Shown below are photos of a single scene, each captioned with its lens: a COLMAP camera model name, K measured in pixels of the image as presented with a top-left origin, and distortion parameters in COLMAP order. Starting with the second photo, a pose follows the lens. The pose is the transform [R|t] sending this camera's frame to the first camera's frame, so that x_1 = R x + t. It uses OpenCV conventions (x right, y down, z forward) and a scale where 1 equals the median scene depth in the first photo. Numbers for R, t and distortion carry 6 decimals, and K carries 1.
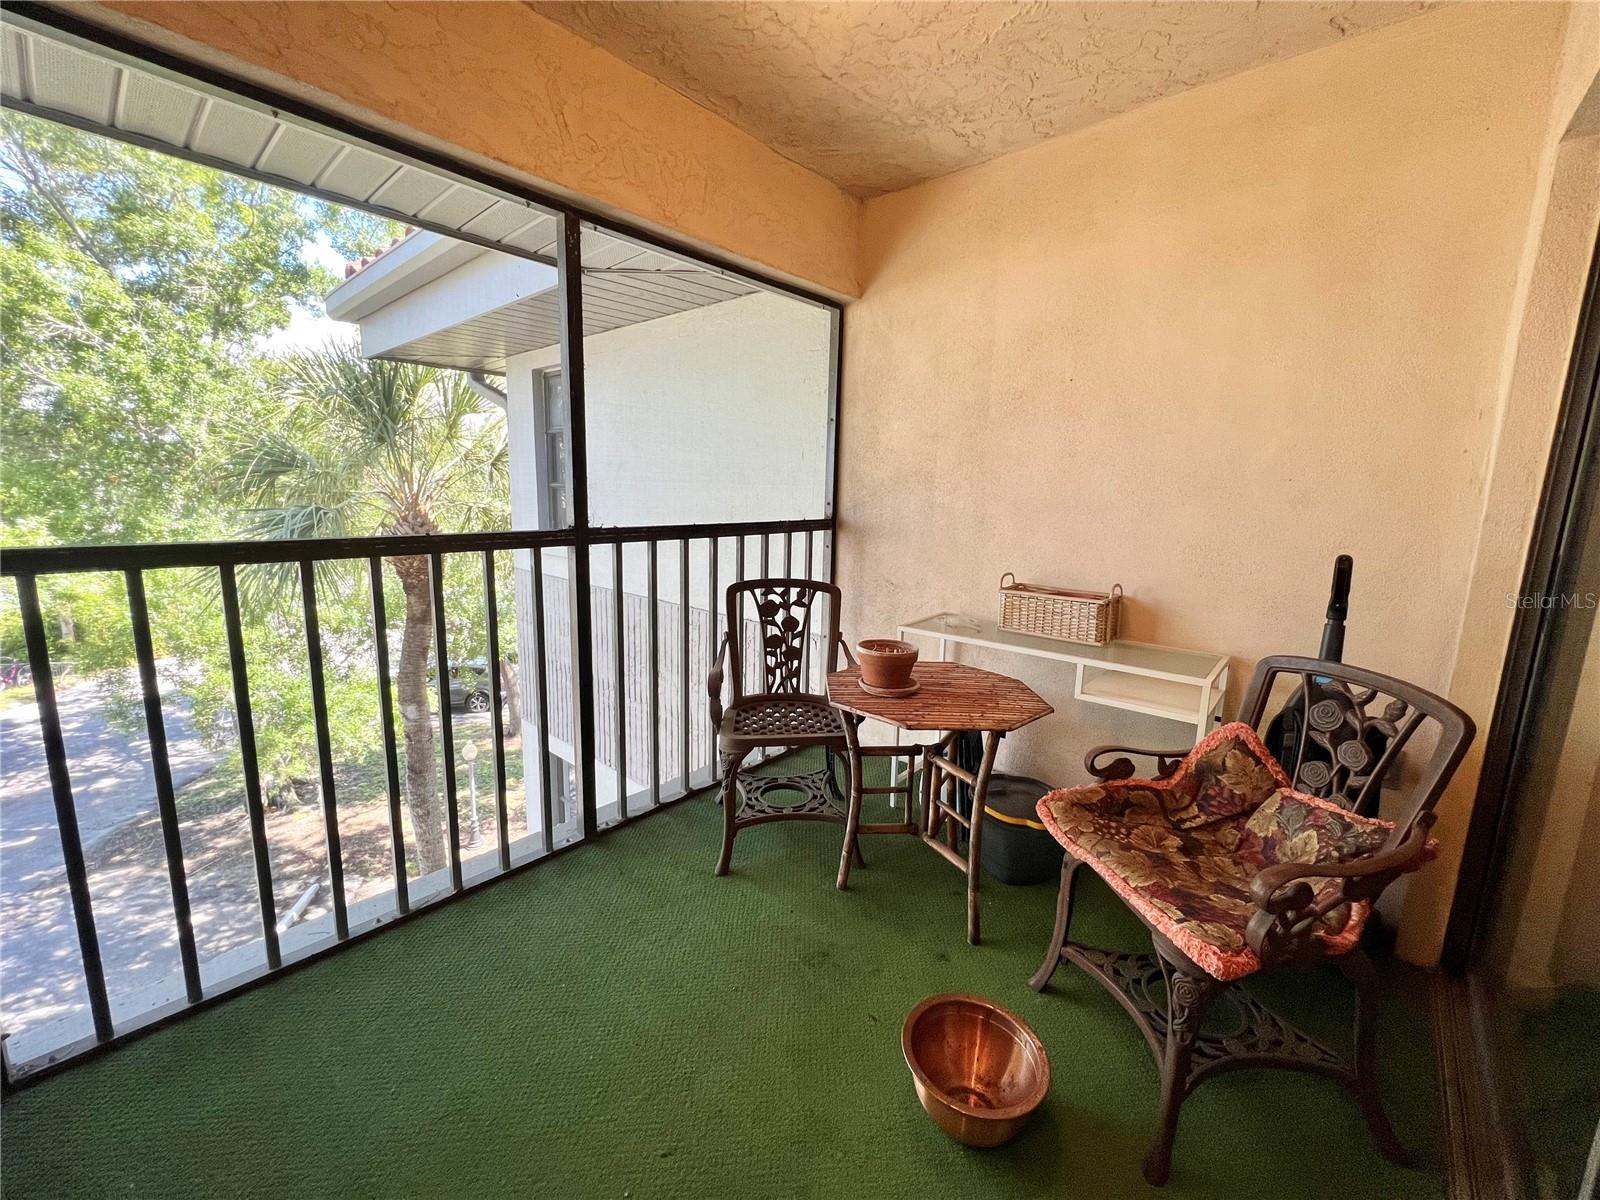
lens RADIAL K [[638.9, 0, 802.9], [0, 638.9, 593.1], [0, 0, 1]] dist [0.001460, 0.000762]
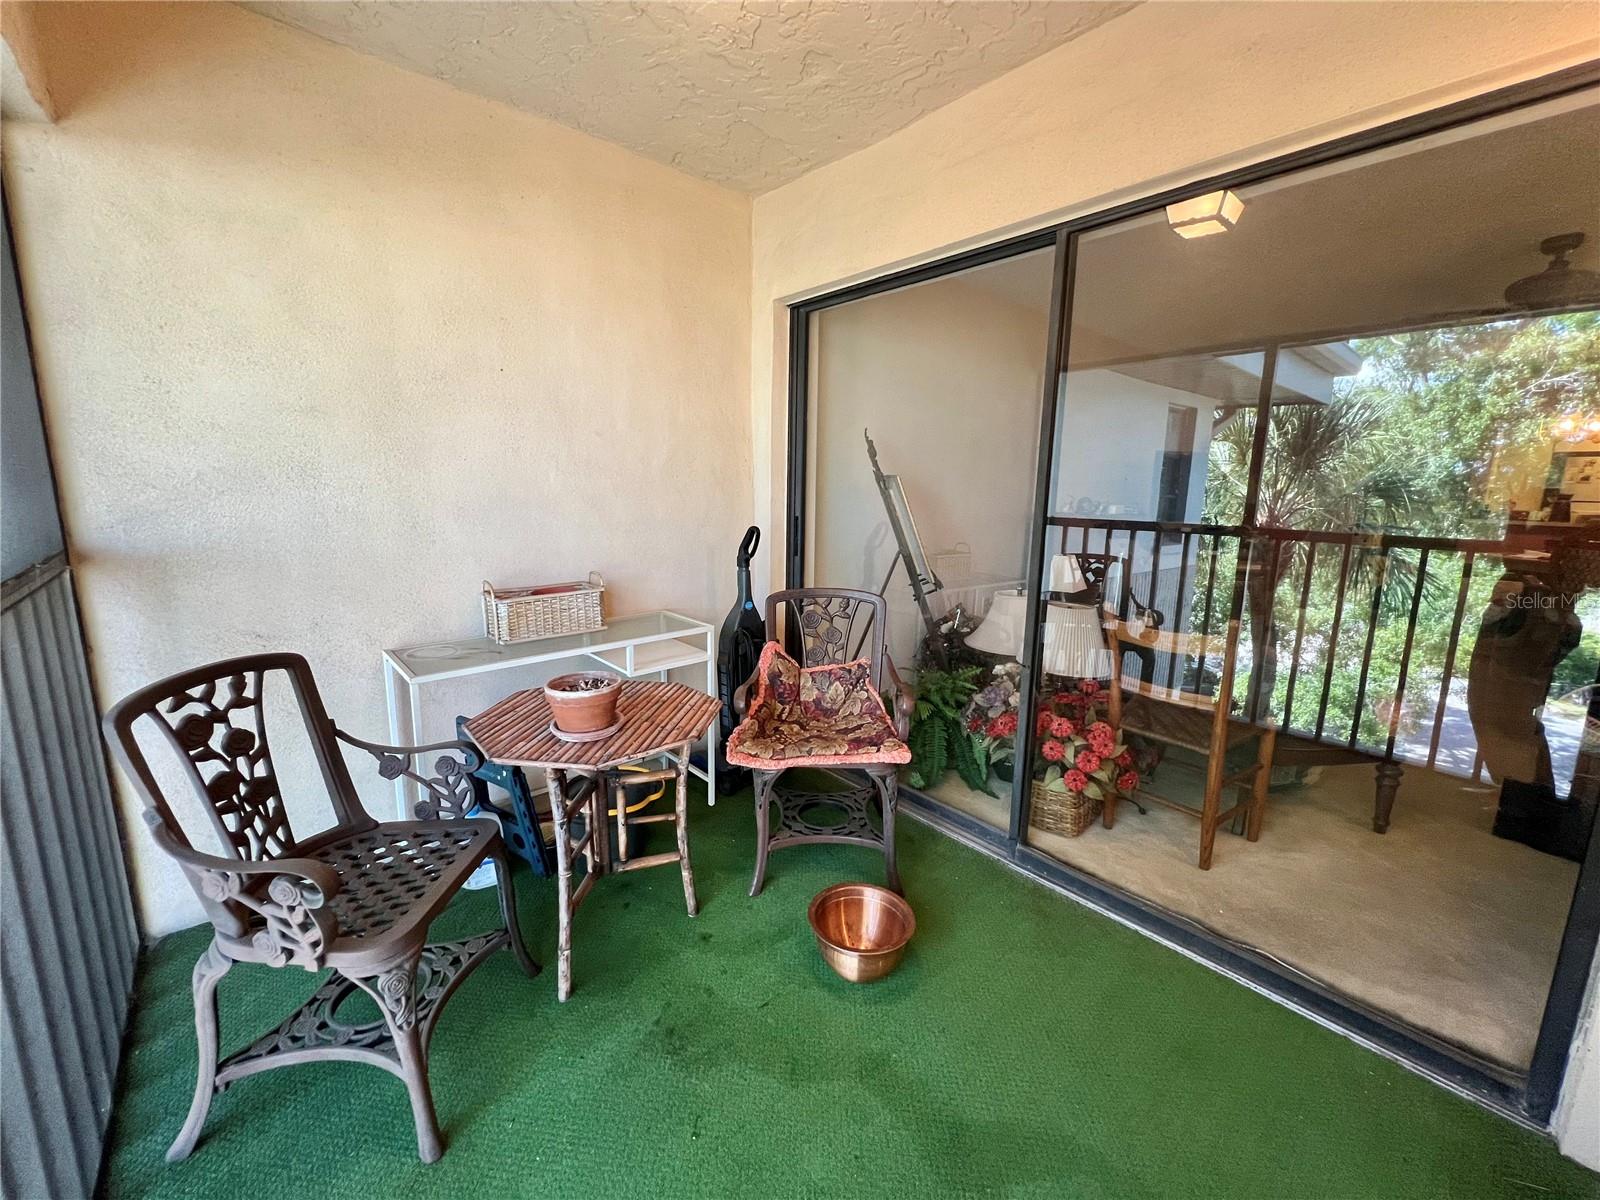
lens RADIAL K [[638.9, 0, 800.9], [0, 638.9, 598.4], [0, 0, 1]] dist [0.001460, 0.000762]
pose [[0.129530, -0.199056, 0.971390, -0.468083], [0.155327, 0.971622, 0.178391, -0.095906], [-0.979334, 0.127776, 0.156773, 0.425686]]
